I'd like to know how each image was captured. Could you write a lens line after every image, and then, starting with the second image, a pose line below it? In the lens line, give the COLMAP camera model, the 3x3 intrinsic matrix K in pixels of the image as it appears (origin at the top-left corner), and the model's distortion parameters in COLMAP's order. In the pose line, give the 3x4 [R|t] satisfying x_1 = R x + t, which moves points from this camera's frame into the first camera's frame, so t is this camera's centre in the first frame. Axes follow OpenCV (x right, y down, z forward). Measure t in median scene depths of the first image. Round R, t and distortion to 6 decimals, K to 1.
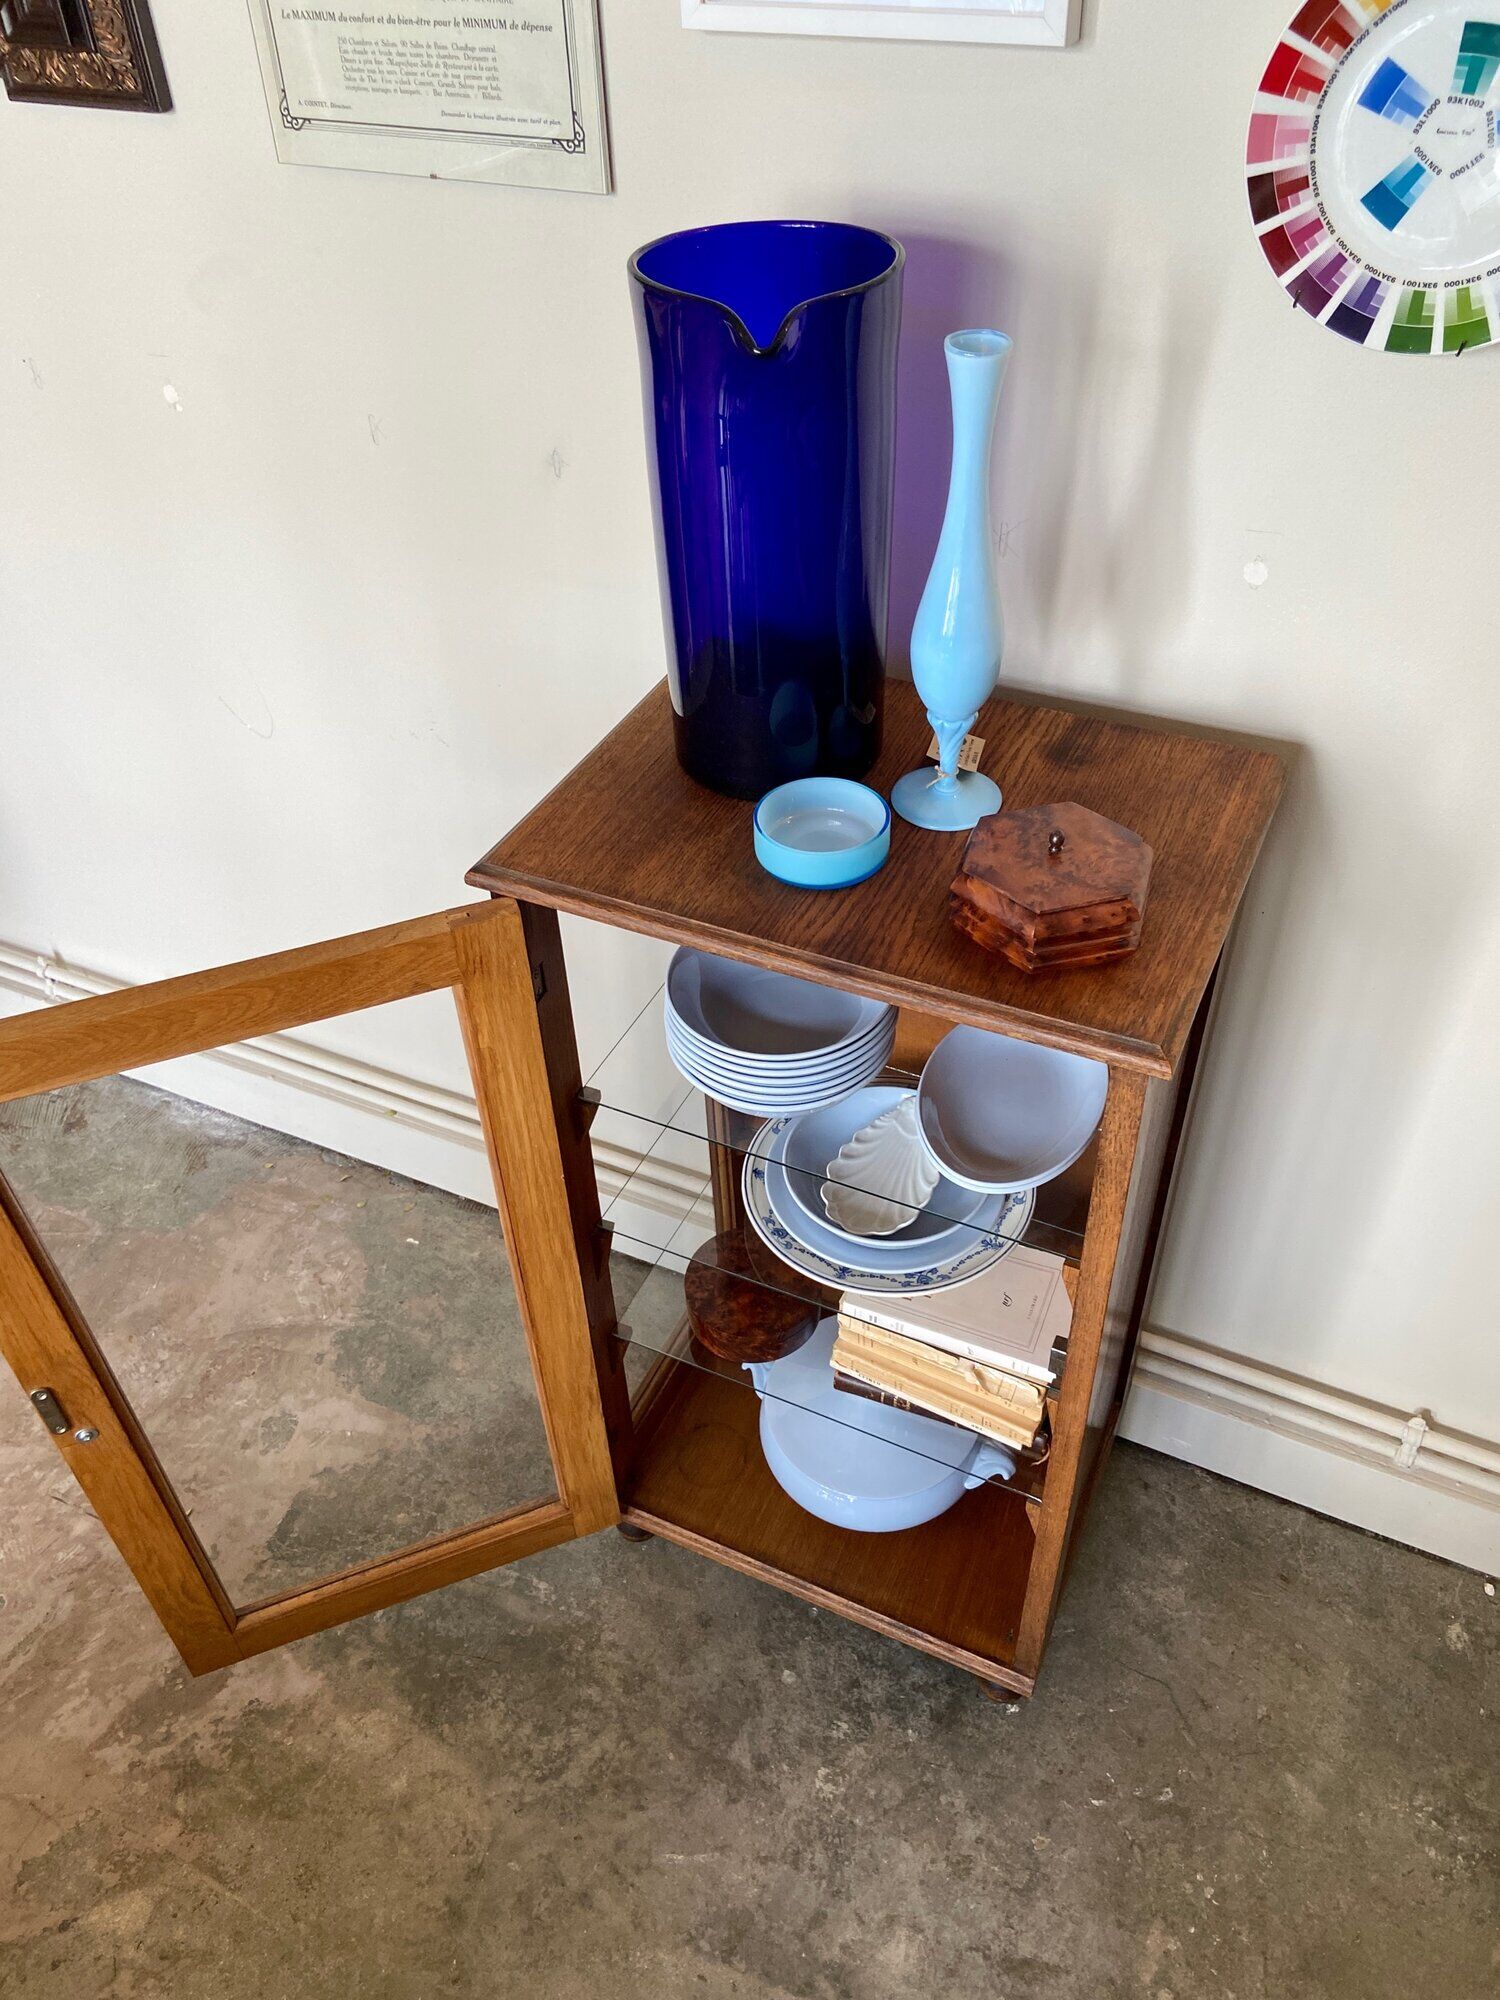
lens RADIAL K [[1511.5, 0, 768.6], [0, 1511.5, 1009.2], [0, 0, 1]] dist [0.125553, -0.166509]
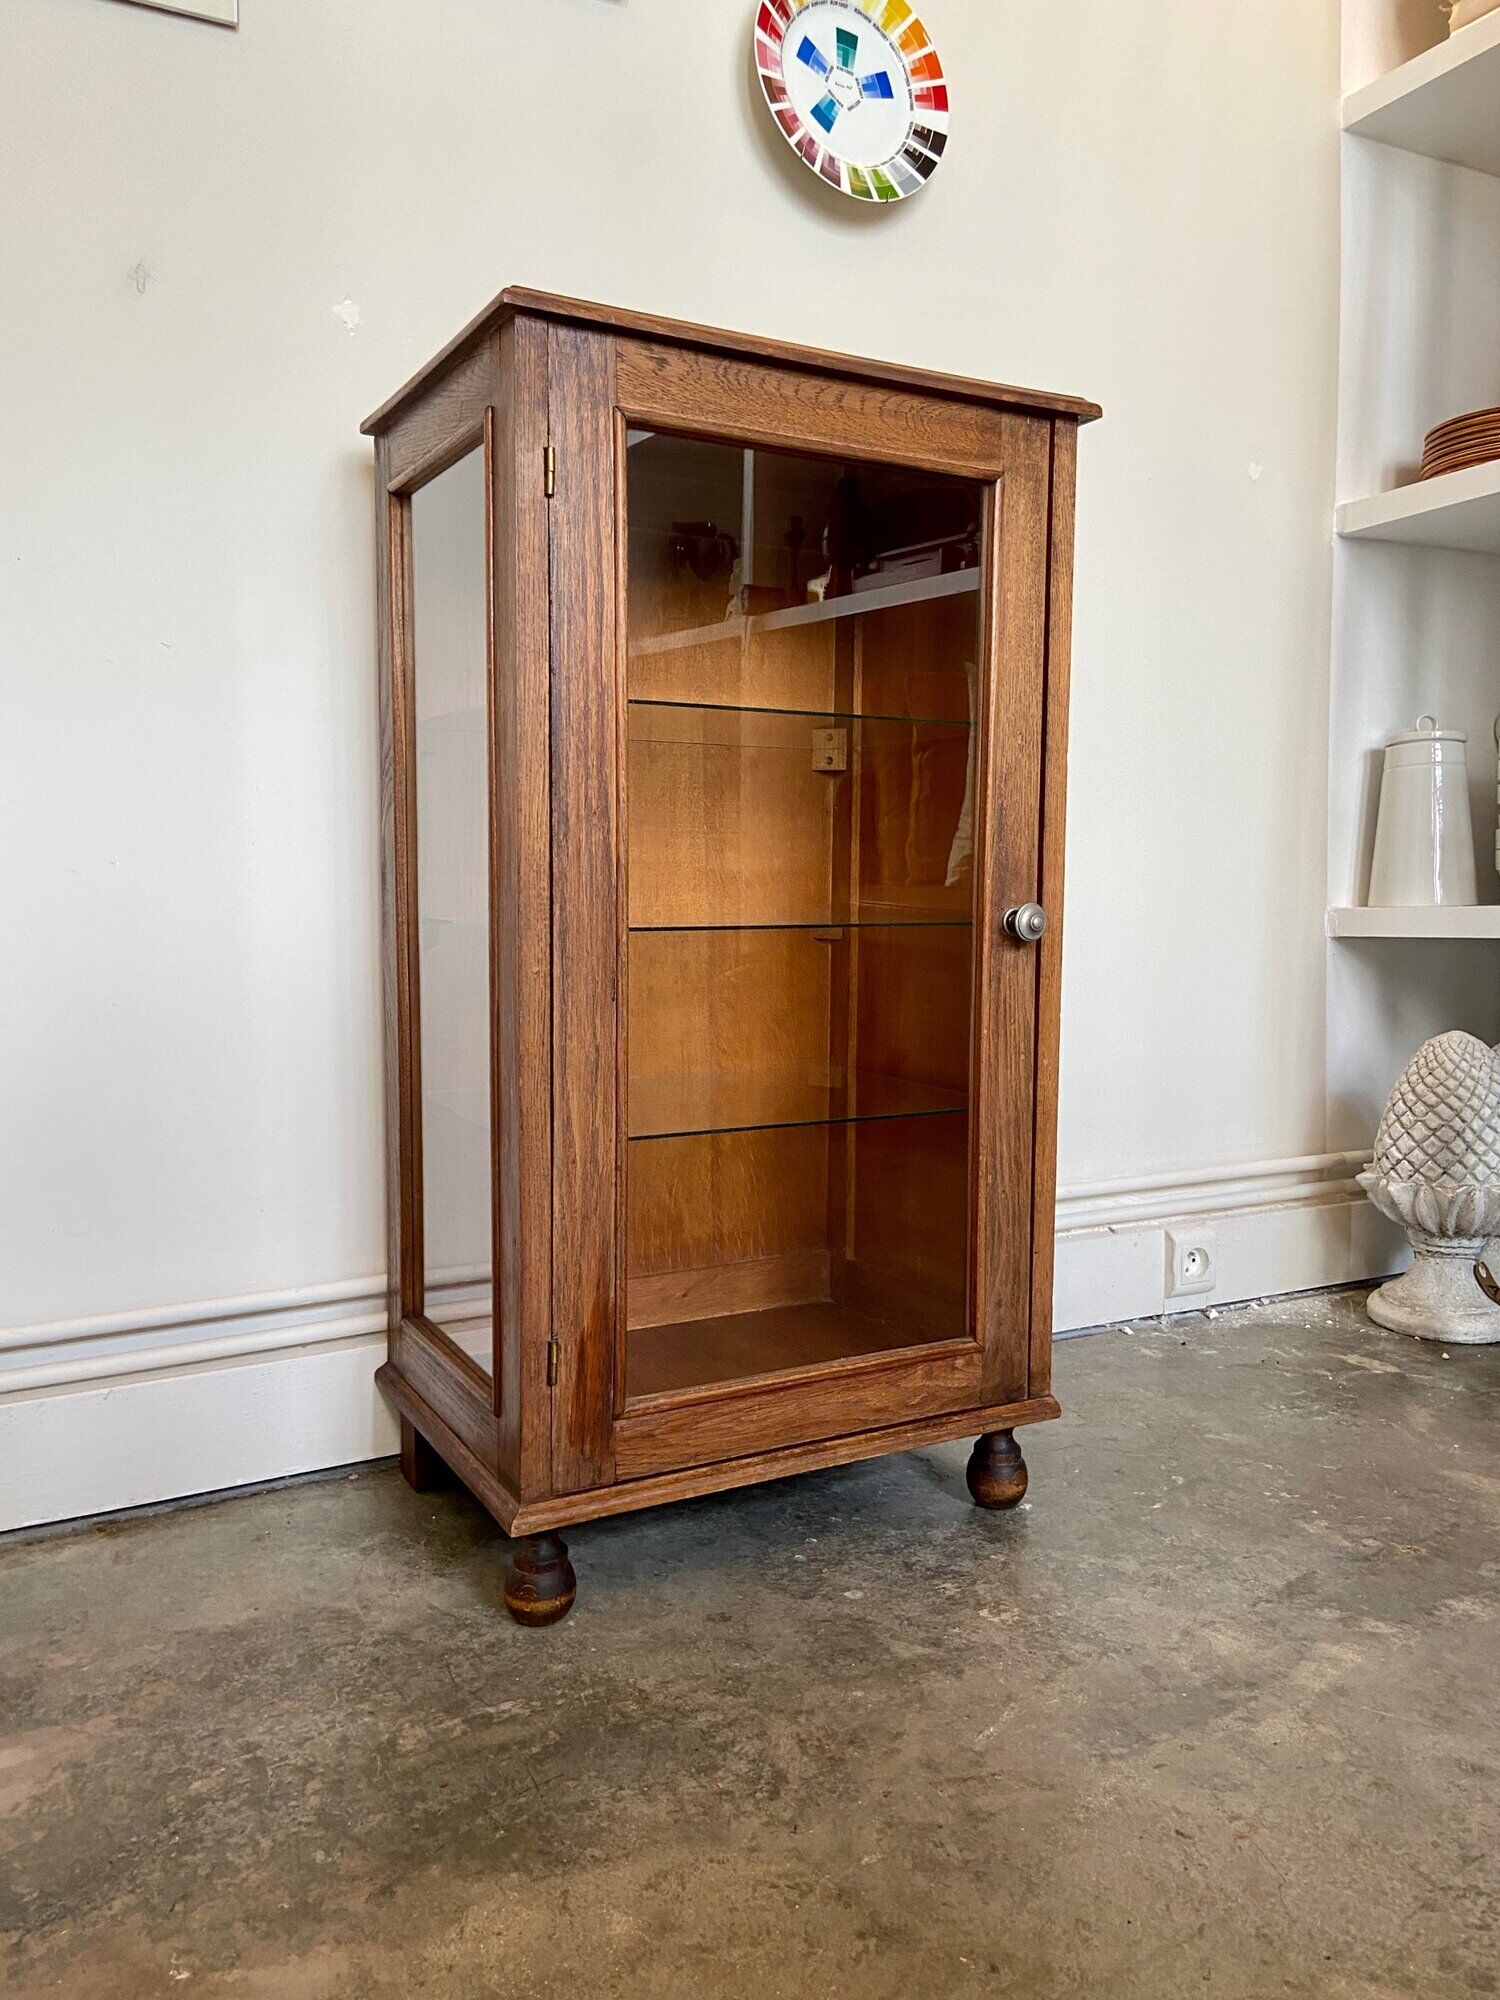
lens RADIAL K [[1511.5, 0, 755.9], [0, 1511.5, 993.5], [0, 0, 1]] dist [0.125553, -0.166509]
pose [[0.589593, -0.039264, 0.806745, -0.627874], [0.518841, 0.783901, -0.341033, 0.457113], [-0.619018, 0.619643, 0.482554, 0.520890]]
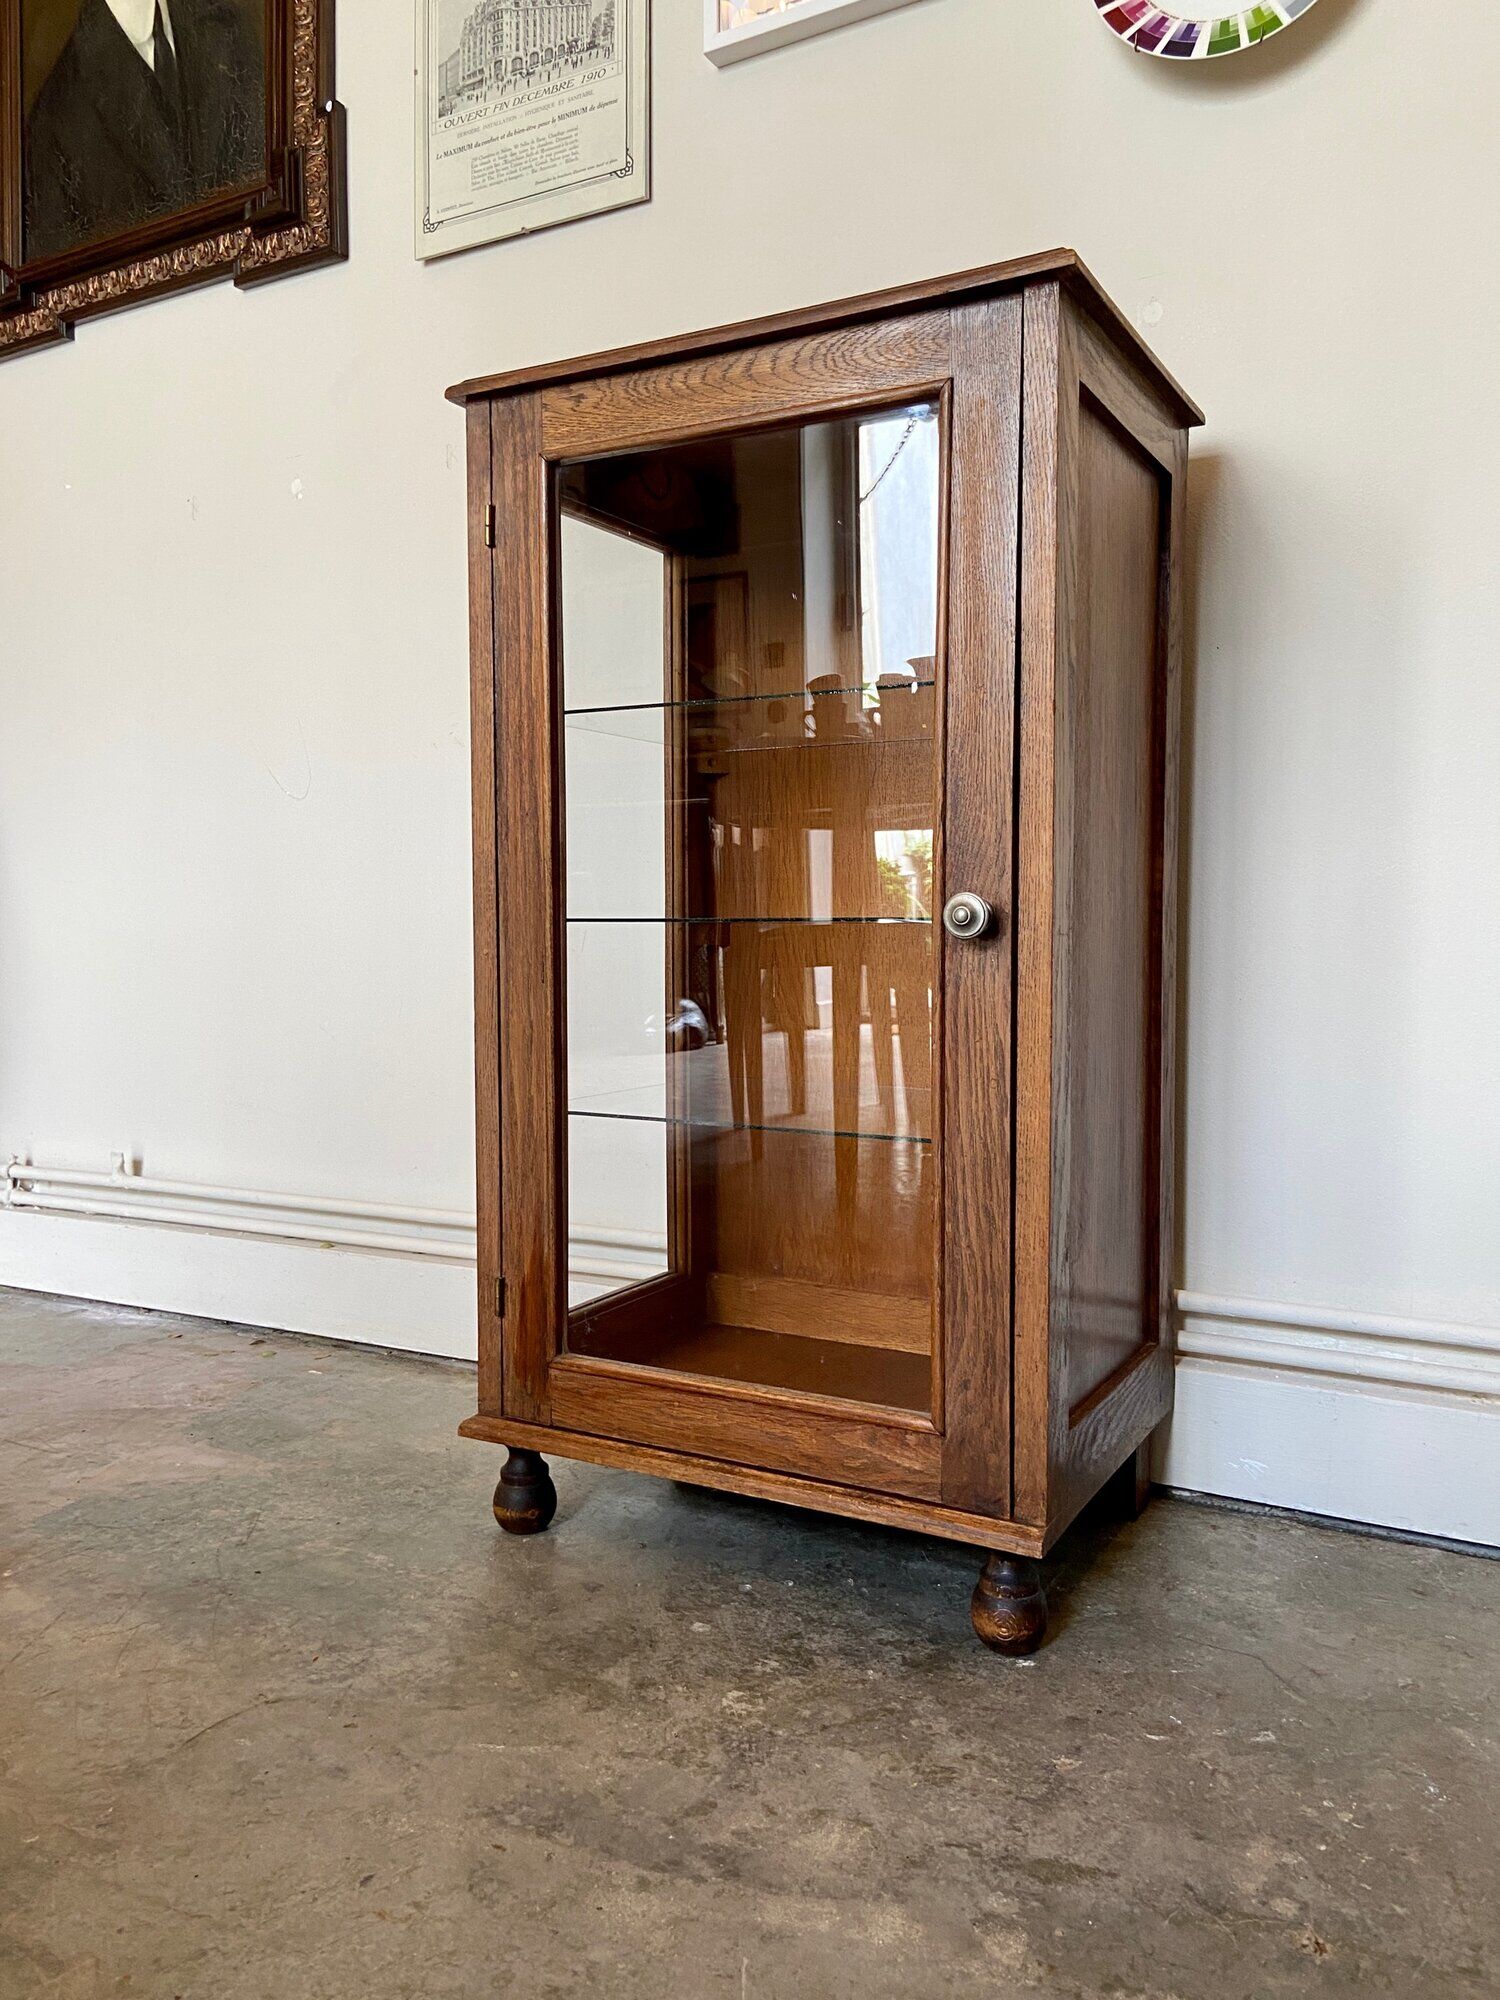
lens RADIAL K [[1511.5, 0, 750.9], [0, 1511.5, 988.5], [0, 0, 1]] dist [0.125553, -0.166509]
pose [[0.997066, 0.026774, -0.071709, 0.081703], [-0.065778, 0.778793, -0.623822, 0.673151], [0.039144, 0.626709, 0.778270, 0.296657]]
